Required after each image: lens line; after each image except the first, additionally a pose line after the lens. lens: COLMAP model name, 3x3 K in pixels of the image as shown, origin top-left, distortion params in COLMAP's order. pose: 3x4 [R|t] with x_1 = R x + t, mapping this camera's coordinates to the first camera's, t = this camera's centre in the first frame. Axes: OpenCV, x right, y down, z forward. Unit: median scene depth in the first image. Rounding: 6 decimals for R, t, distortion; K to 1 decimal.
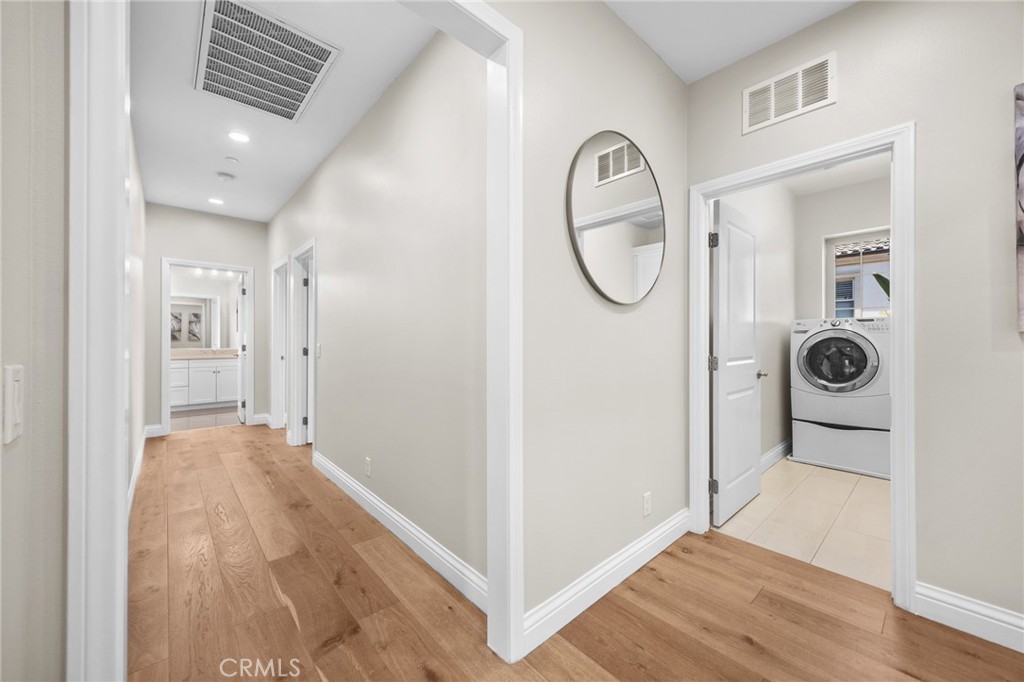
lens RADIAL K [[389.3, 0, 514.0], [0, 389.3, 337.7], [0, 0, 1]] dist [-0.002621, -0.000058]
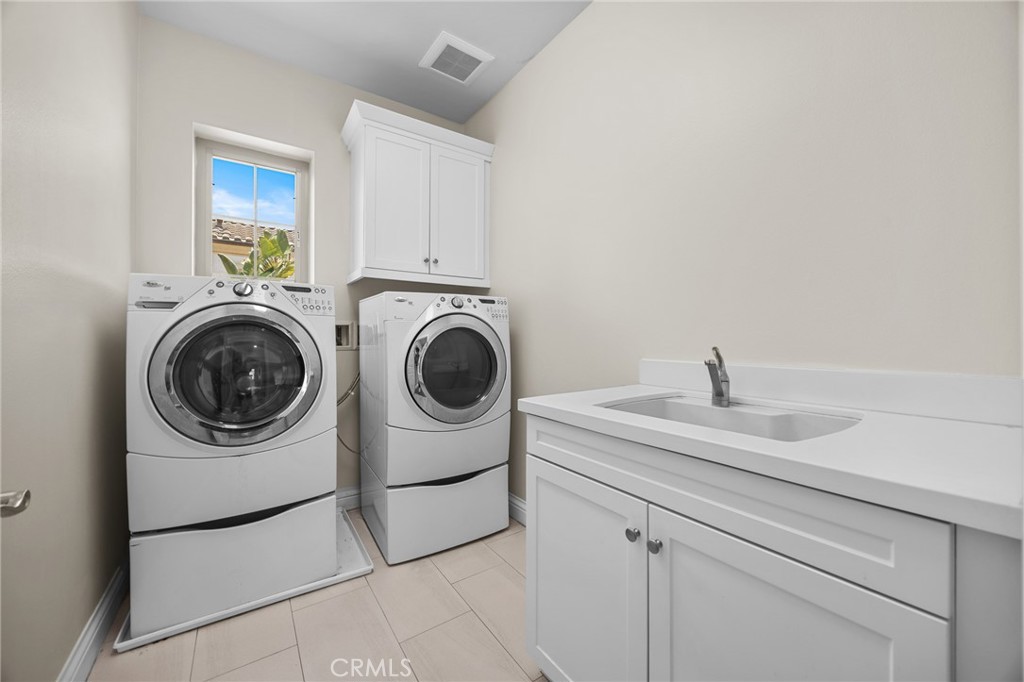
lens RADIAL K [[389.3, 0, 514.0], [0, 389.3, 337.7], [0, 0, 1]] dist [-0.002621, -0.000058]
pose [[0.124134, 0.003629, 0.992259, 0.396947], [-0.008066, 0.999964, -0.002648, 0.016193], [-0.992233, -0.007675, 0.124159, 0.598482]]
